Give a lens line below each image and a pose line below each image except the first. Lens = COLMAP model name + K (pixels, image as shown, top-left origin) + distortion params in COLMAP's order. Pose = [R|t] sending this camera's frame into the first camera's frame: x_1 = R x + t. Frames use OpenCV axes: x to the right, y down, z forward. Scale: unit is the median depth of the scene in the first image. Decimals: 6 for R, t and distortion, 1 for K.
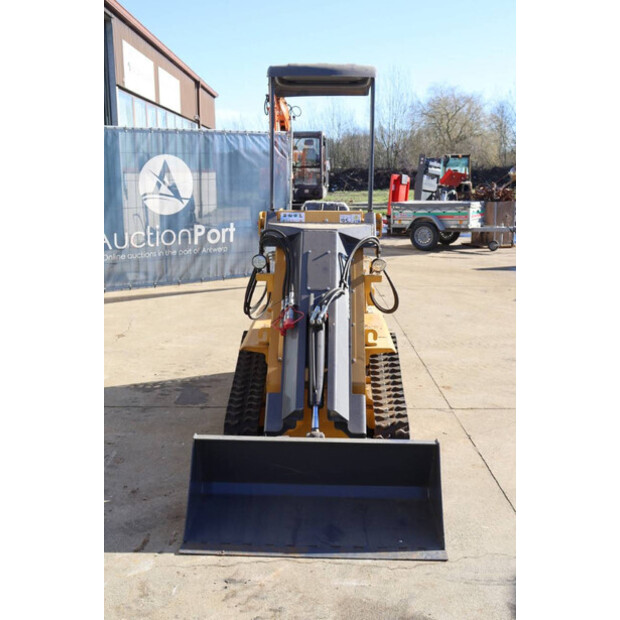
lens RADIAL K [[659.3, 0, 311.6], [0, 659.3, 328.6], [0, 0, 1]] dist [-0.012355, 0.000000]
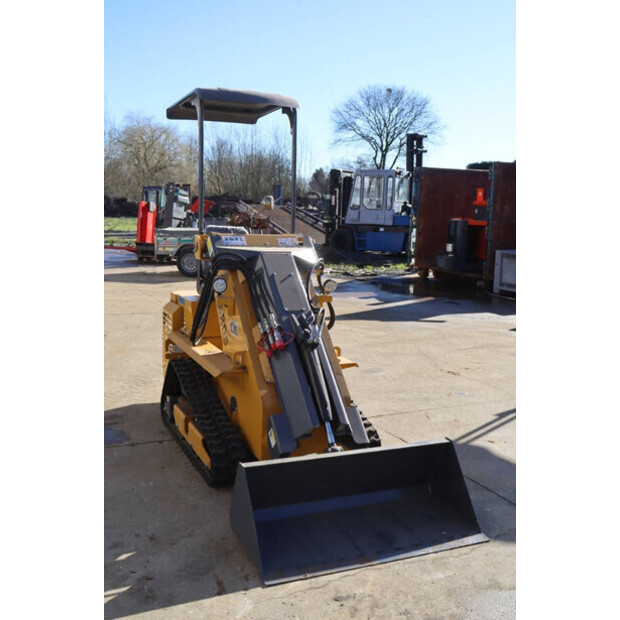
lens RADIAL K [[659.3, 0, 296.2], [0, 659.3, 331.7], [0, 0, 1]] dist [-0.012355, 0.000000]
pose [[0.909197, -0.054365, 0.412802, -0.363143], [0.069660, 0.997326, -0.022079, -0.002930], [-0.410498, 0.048830, 0.910553, 0.059836]]
